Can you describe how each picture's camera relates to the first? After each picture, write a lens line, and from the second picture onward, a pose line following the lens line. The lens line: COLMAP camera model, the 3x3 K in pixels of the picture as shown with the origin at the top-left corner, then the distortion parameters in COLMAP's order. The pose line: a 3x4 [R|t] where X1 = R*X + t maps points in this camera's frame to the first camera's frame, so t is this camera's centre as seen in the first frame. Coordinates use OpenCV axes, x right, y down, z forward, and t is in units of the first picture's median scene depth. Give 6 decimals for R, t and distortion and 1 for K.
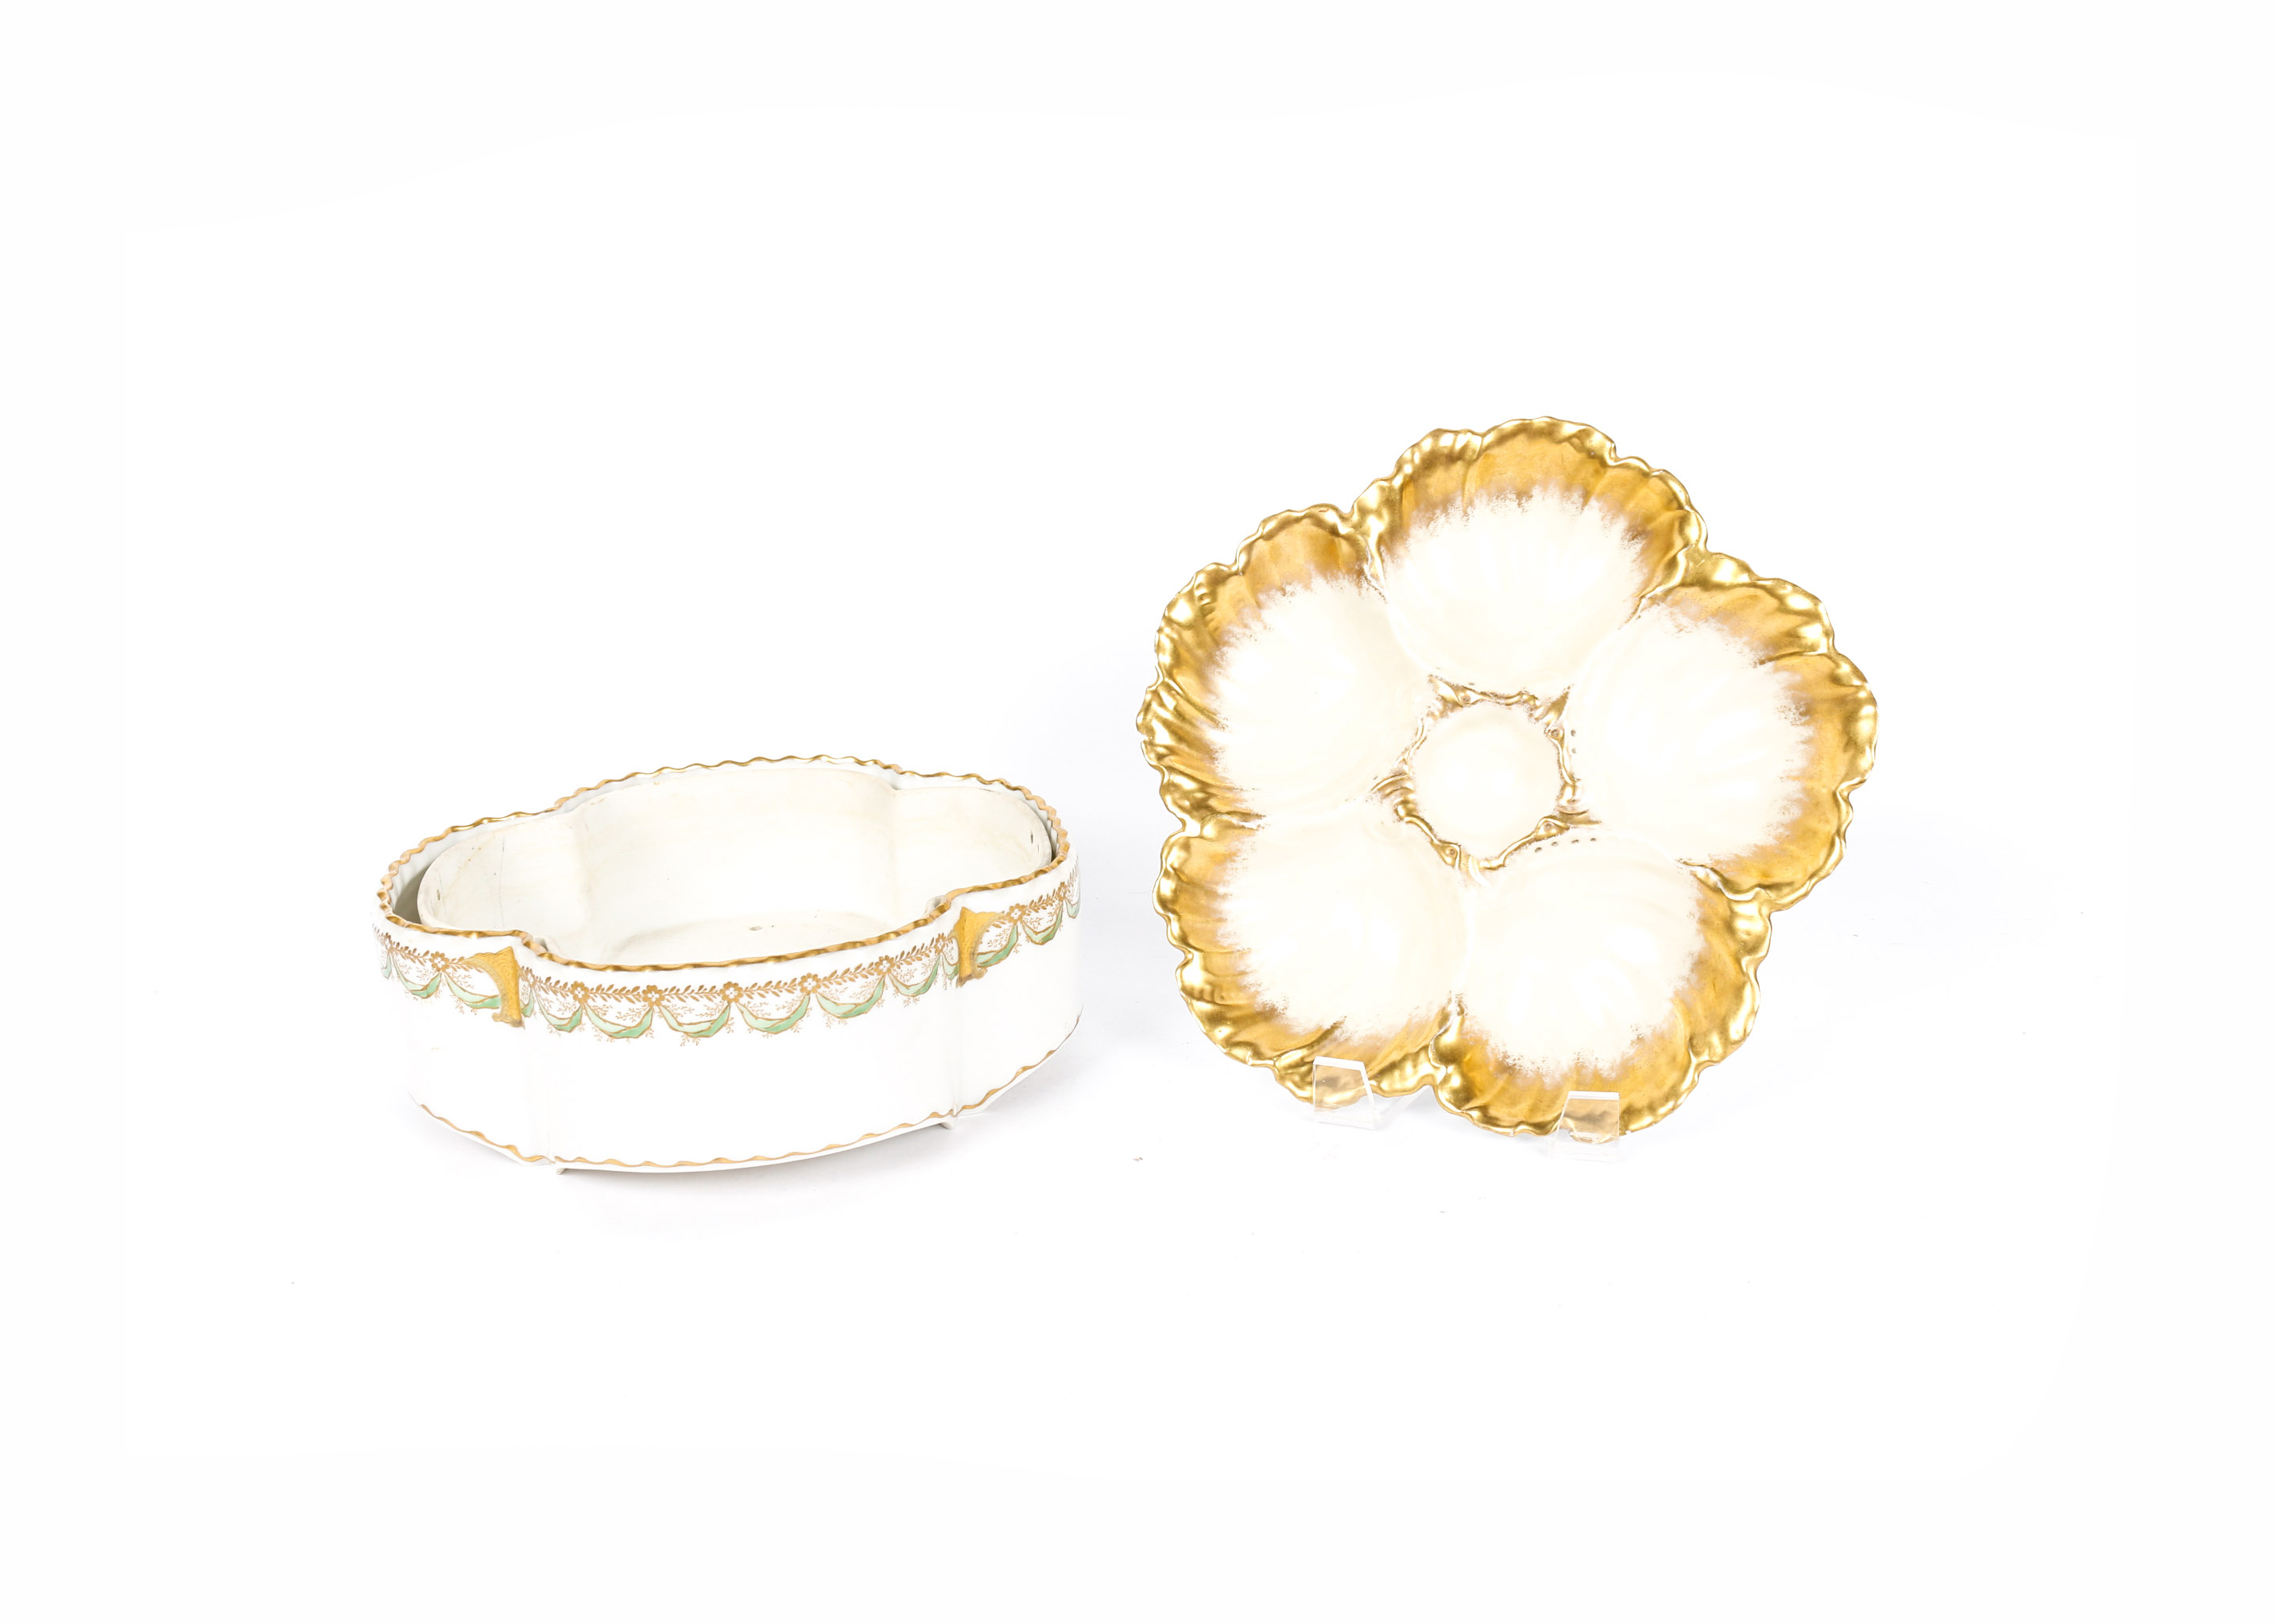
lens RADIAL K [[1817.3, 0, 1176.9], [0, 1817.3, 759.7], [0, 0, 1]] dist [-0.115965, 0.007681]
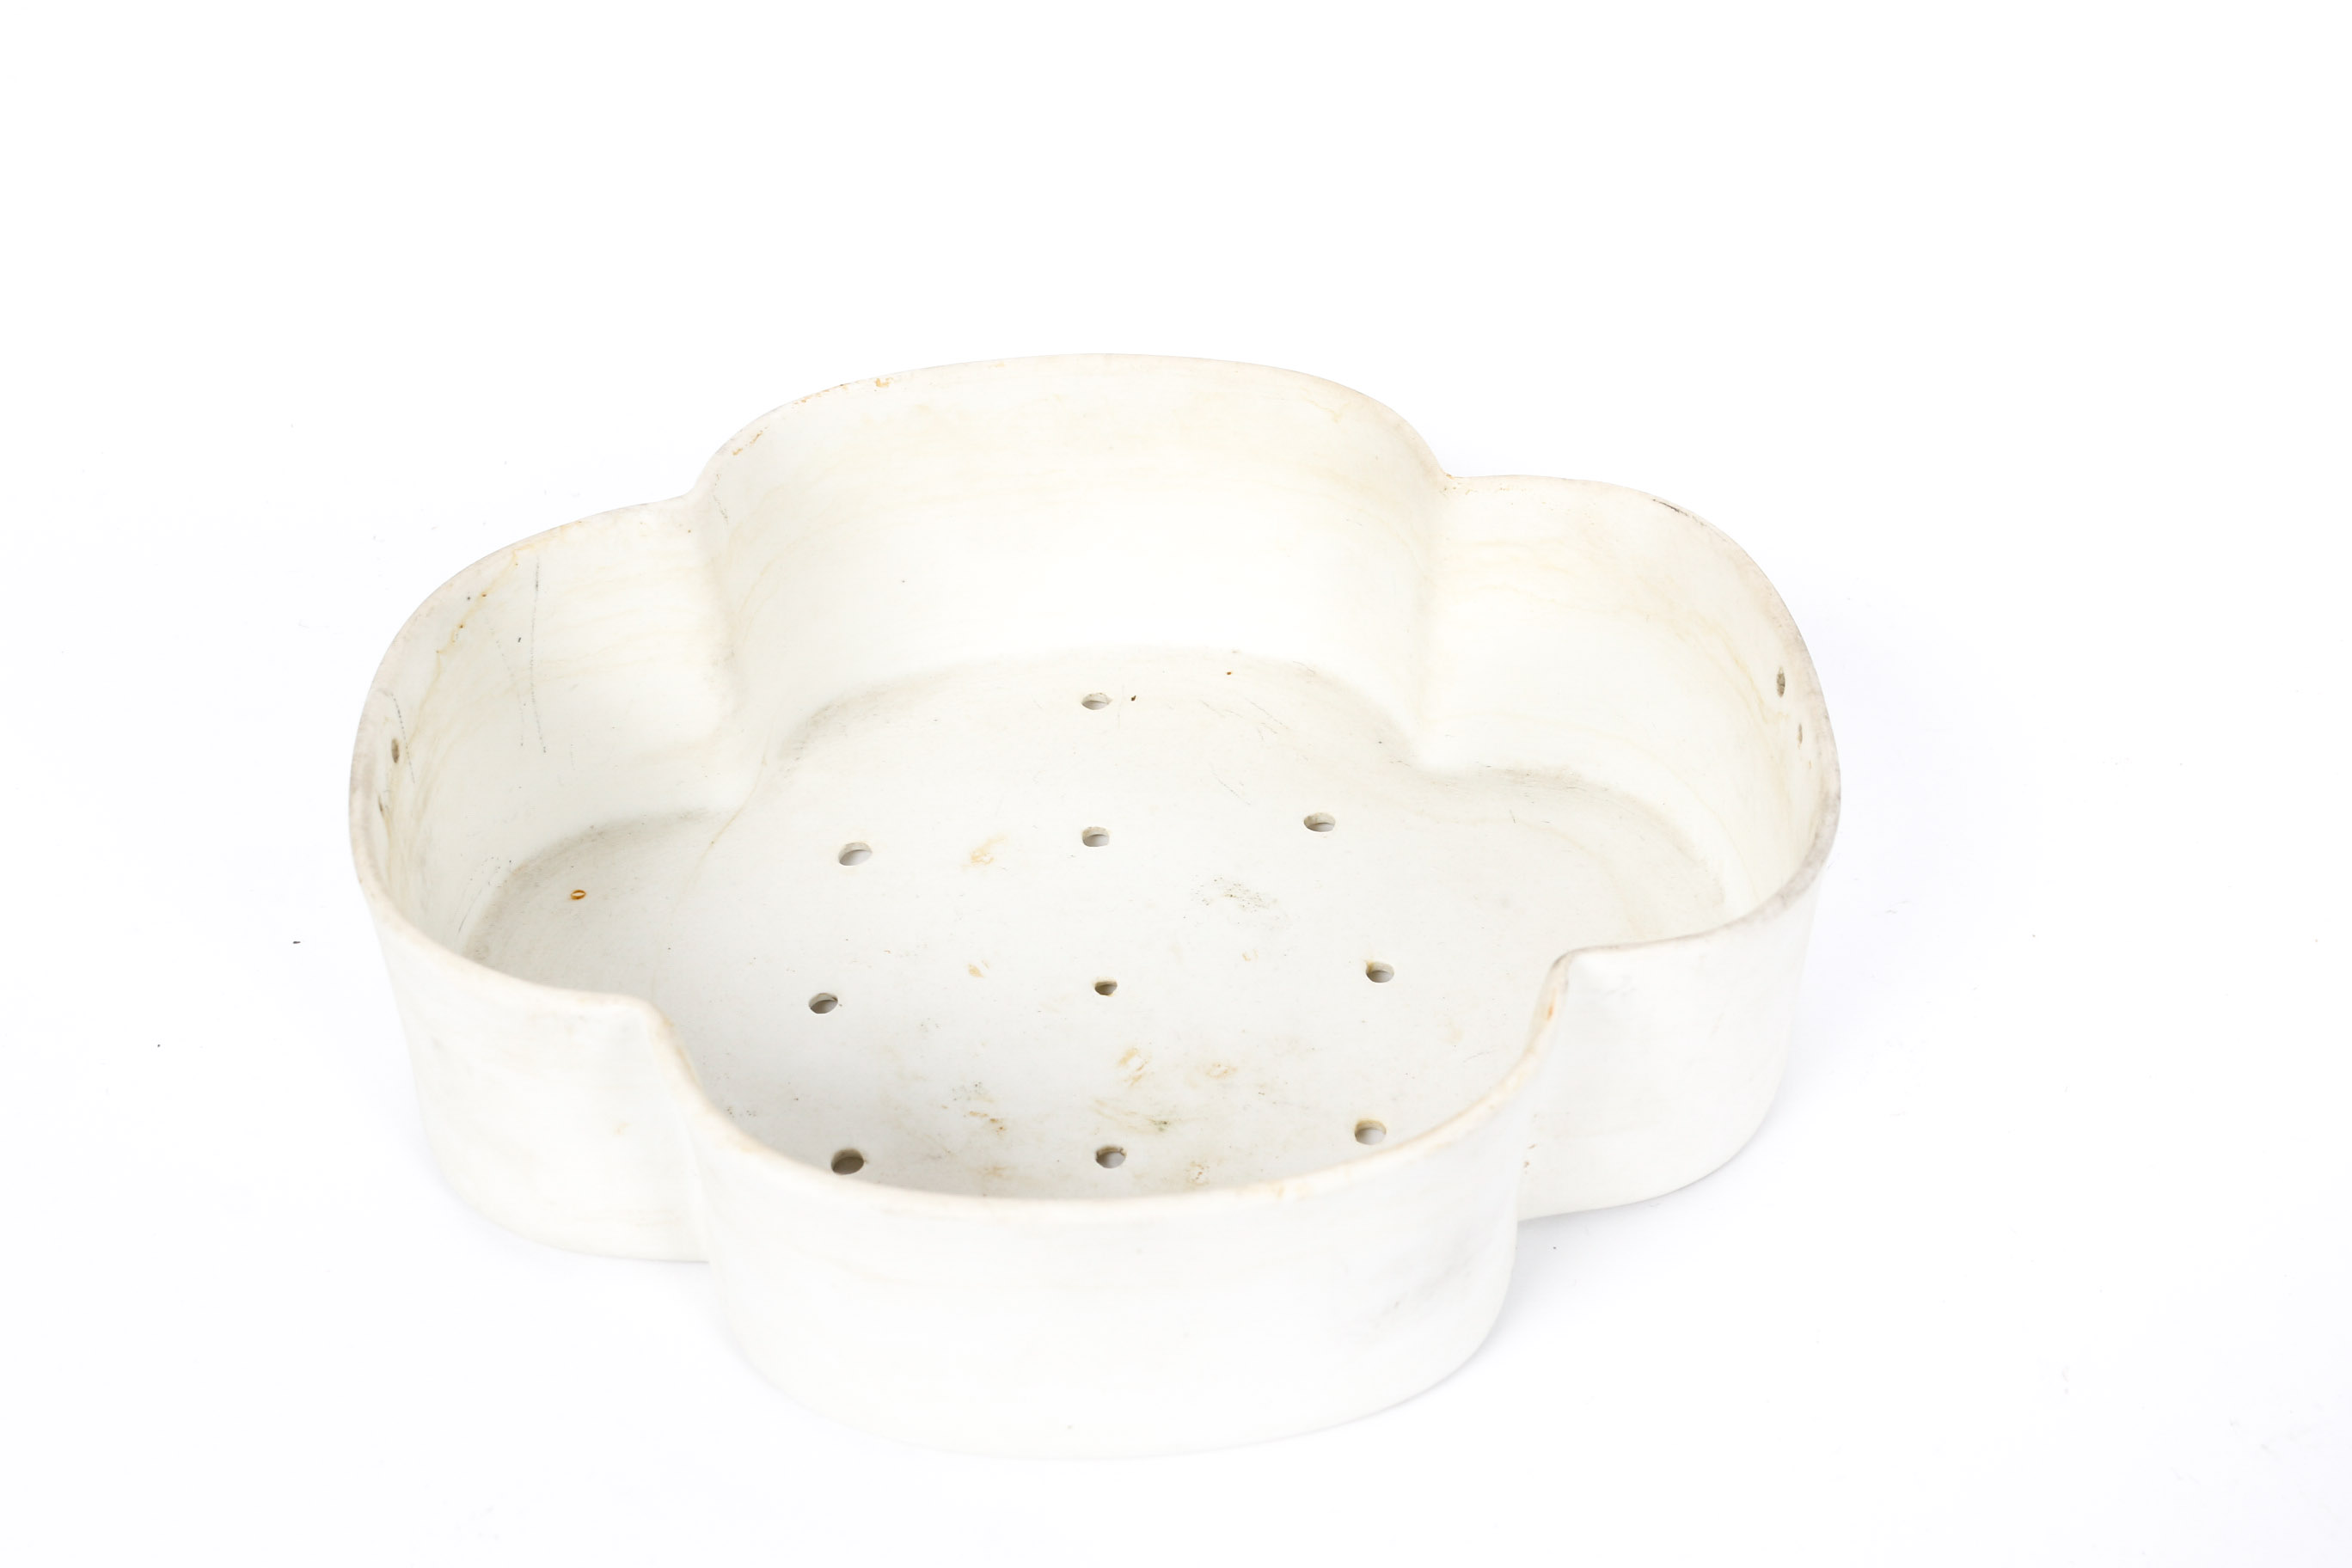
lens RADIAL K [[3214.0, 0, 1141.7], [0, 3214.0, 785.9], [0, 0, 1]] dist [-0.079520, 0.000000]
pose [[0.983124, 0.114018, -0.143065, -0.135319], [-0.046610, 0.912329, 0.406797, -0.264640], [0.176904, -0.393264, 0.902246, 0.356361]]
